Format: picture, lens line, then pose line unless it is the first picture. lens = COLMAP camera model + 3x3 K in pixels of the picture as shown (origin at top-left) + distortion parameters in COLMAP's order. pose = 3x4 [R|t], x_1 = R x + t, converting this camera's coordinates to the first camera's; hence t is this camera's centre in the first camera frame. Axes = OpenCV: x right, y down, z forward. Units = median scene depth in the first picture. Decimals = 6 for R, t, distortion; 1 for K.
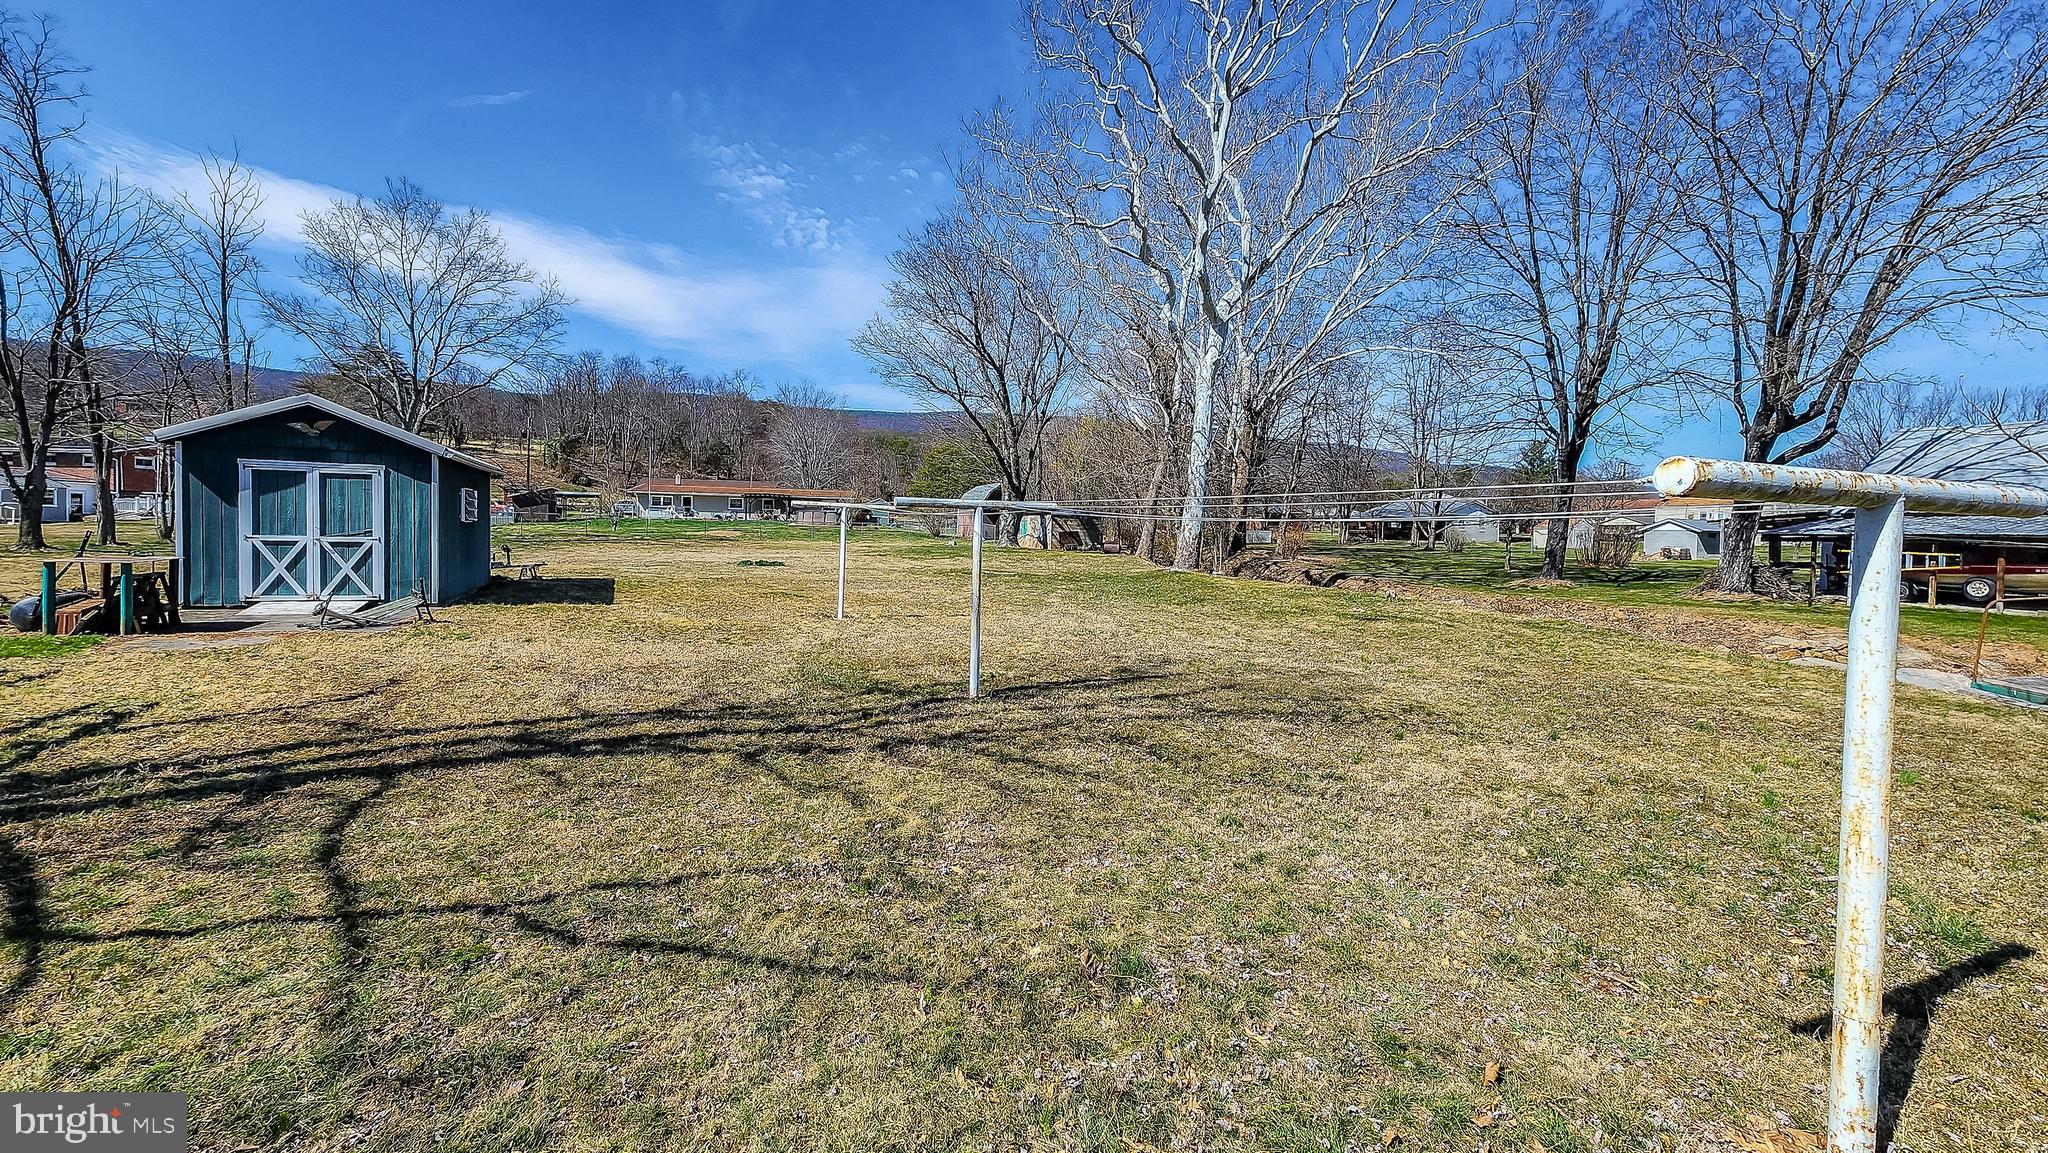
lens RADIAL K [[801.7, 0, 1023.1], [0, 801.7, 573.7], [0, 0, 1]] dist [0.011952, -0.000852]
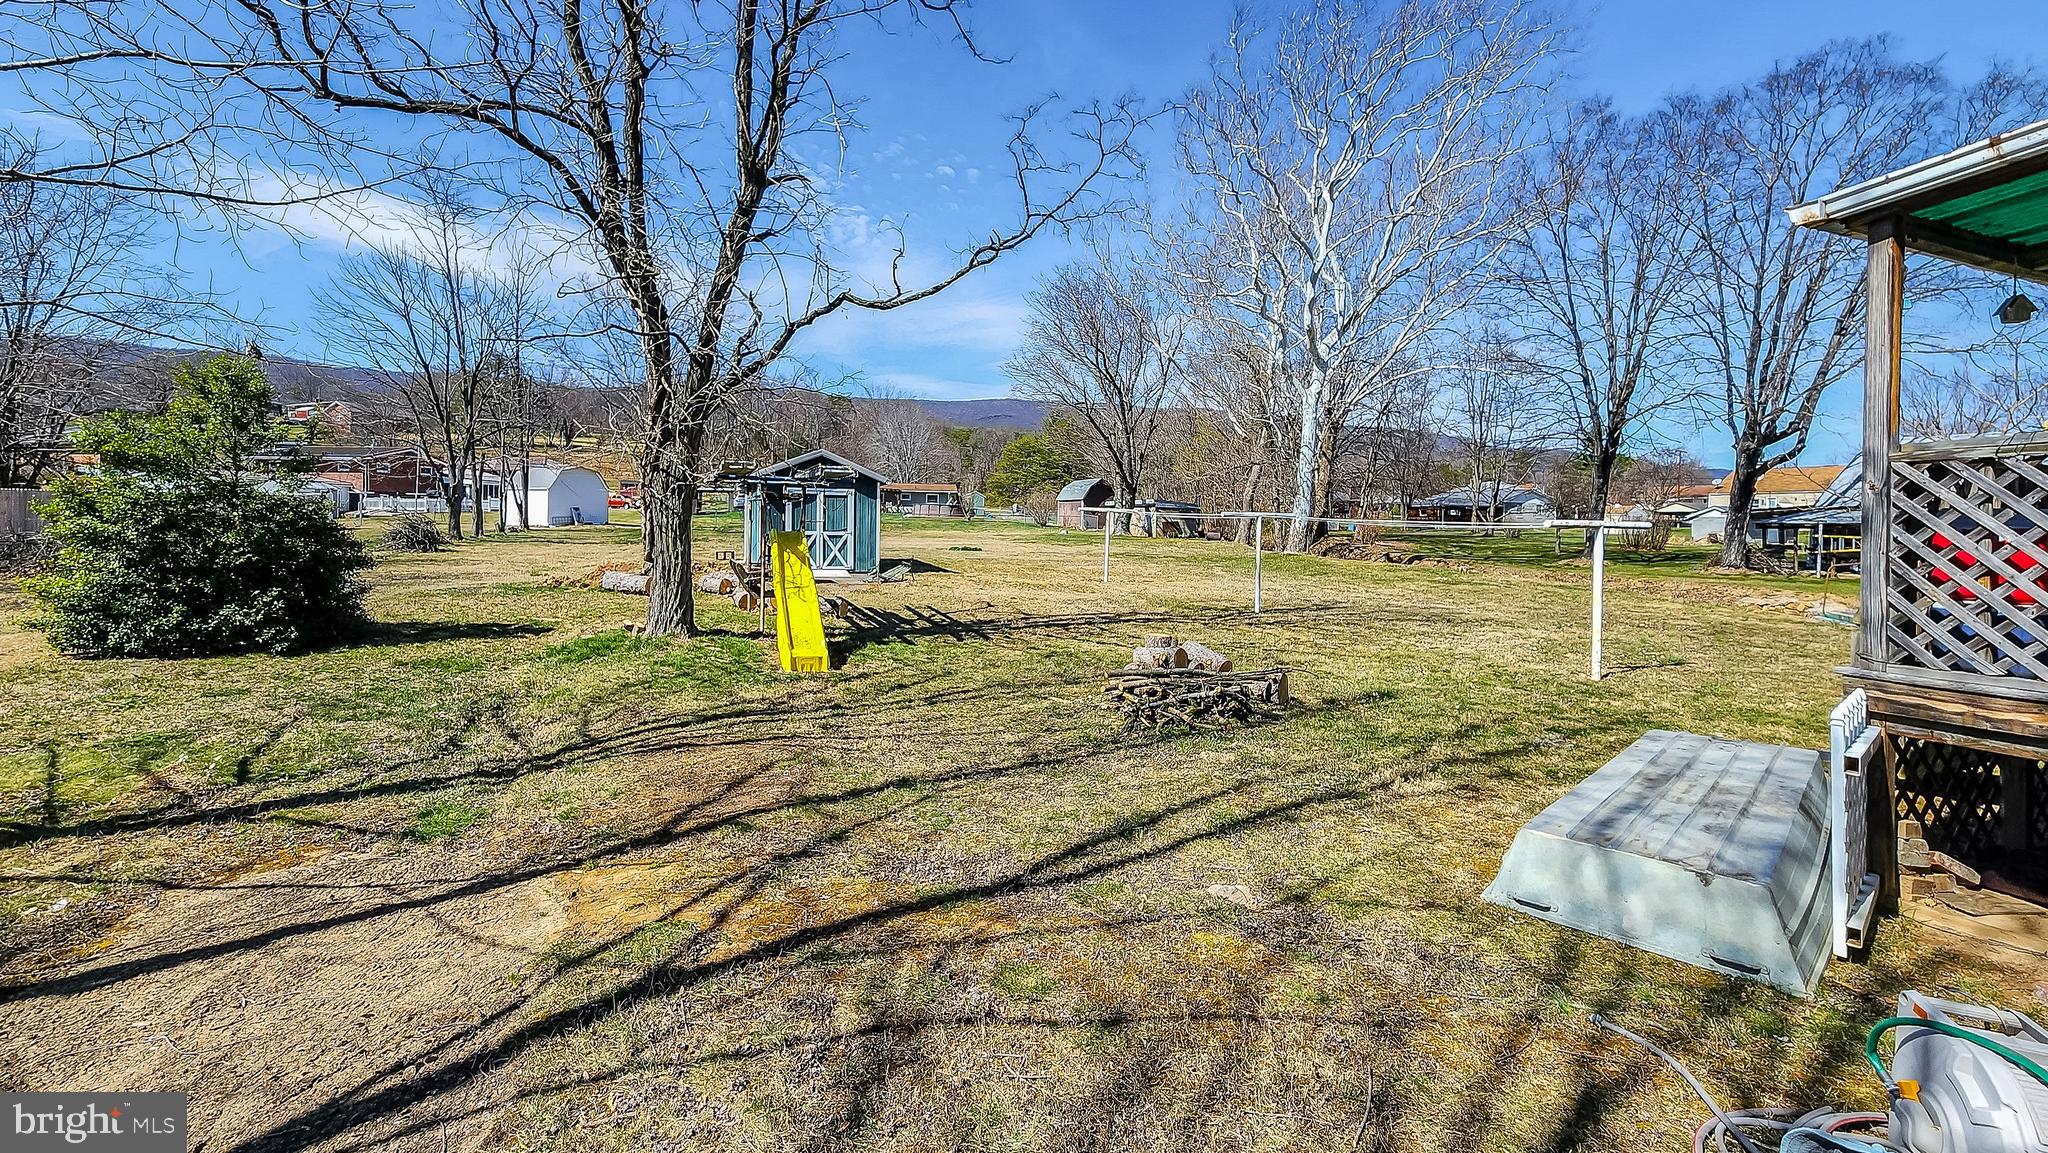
lens RADIAL K [[801.7, 0, 1024.3], [0, 801.7, 540.0], [0, 0, 1]] dist [0.011952, -0.000852]
pose [[0.998962, -0.004381, -0.045330, -0.168737], [0.003163, 0.999633, -0.026903, 0.007621], [0.045431, 0.026732, 0.998610, -0.294973]]
